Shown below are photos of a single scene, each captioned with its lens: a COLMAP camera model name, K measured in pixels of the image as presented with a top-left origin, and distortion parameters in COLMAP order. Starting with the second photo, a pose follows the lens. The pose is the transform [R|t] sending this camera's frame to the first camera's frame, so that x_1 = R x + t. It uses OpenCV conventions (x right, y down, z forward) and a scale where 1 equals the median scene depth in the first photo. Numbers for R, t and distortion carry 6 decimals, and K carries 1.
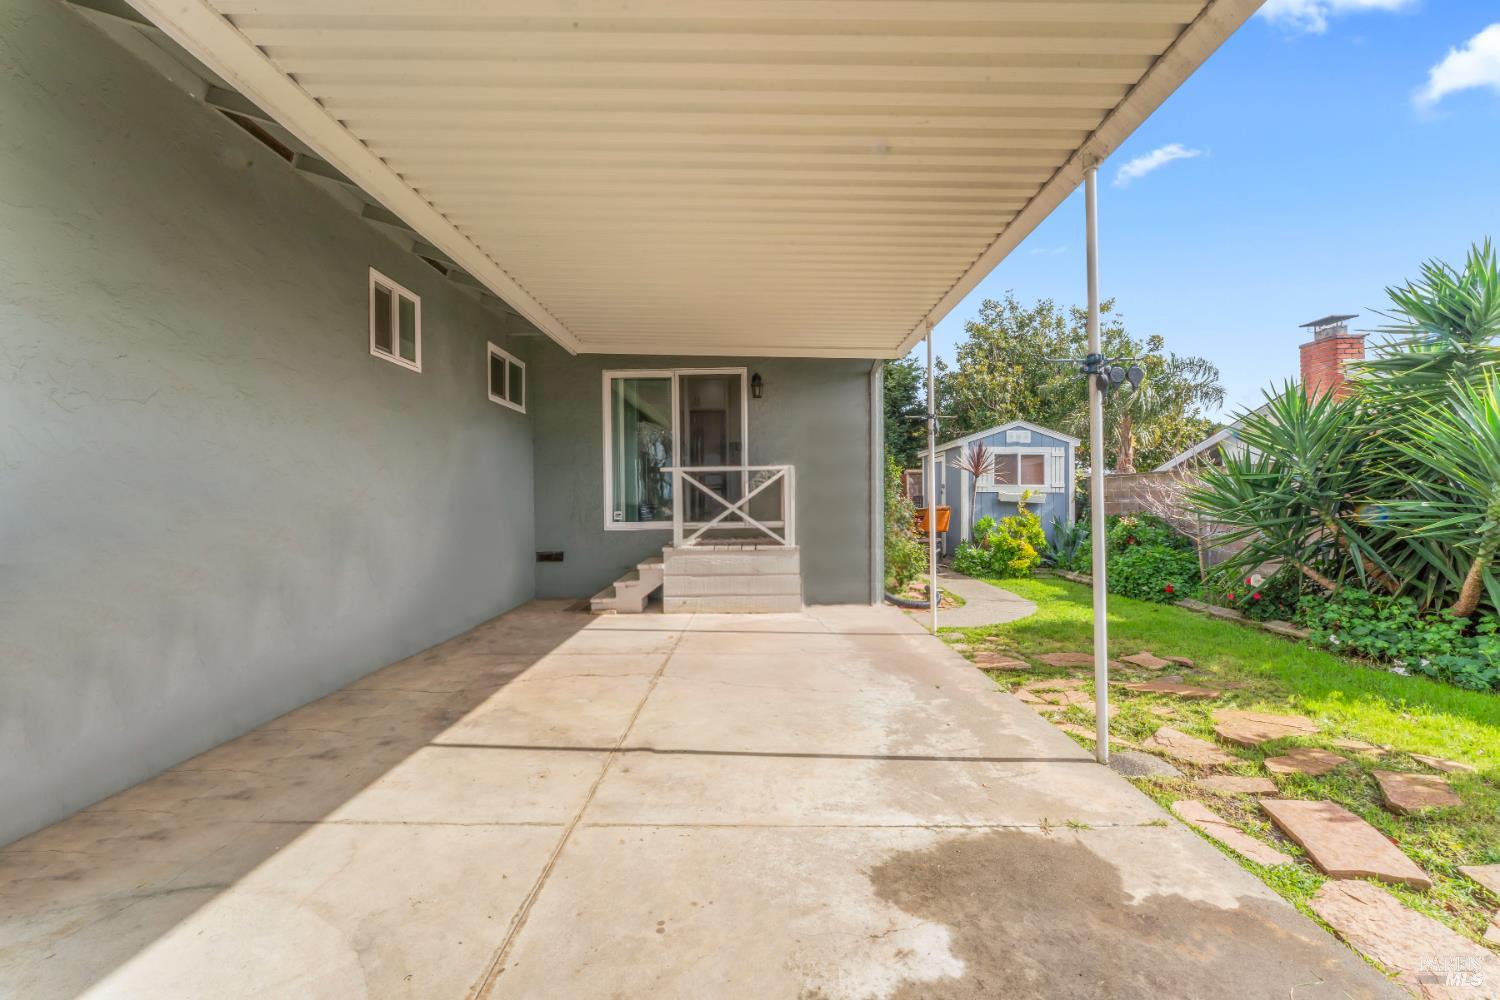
lens RADIAL K [[606.6, 0, 750.0], [0, 606.6, 500.0], [0, 0, 1]] dist [-0.000567, -0.000111]
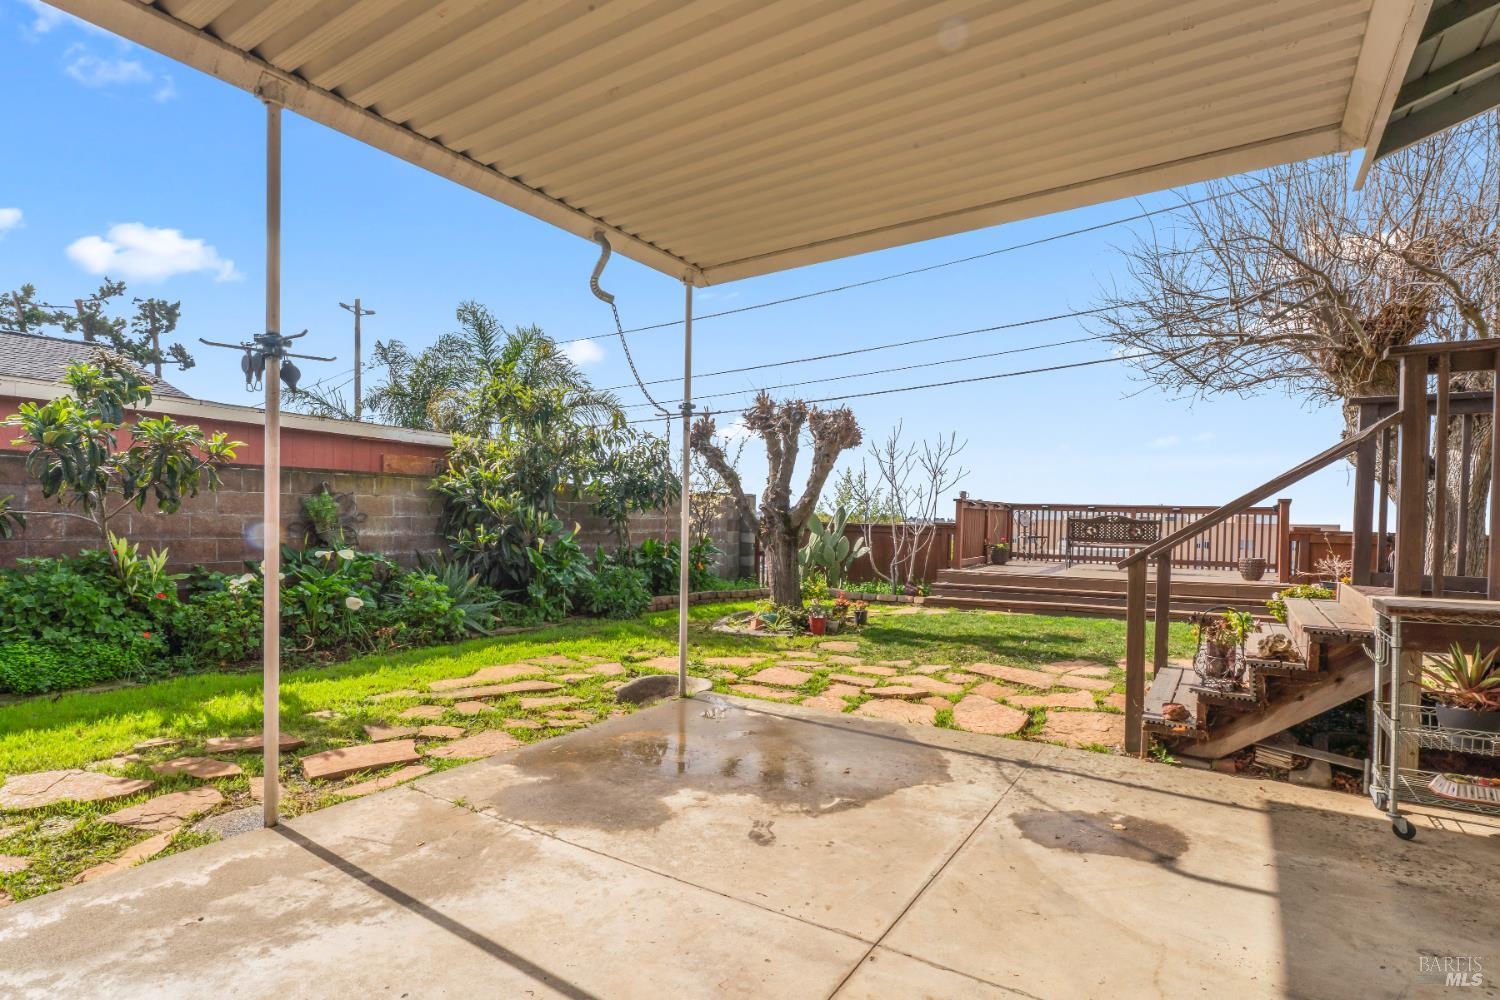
lens RADIAL K [[751.1, 0, 749.0], [0, 751.1, 521.9], [0, 0, 1]] dist [0.000068, -0.000085]
pose [[-0.837834, -0.009497, 0.545843, -0.547647], [-0.005118, 0.999941, 0.009543, -0.000708], [-0.545901, 0.005202, -0.837833, 1.540132]]
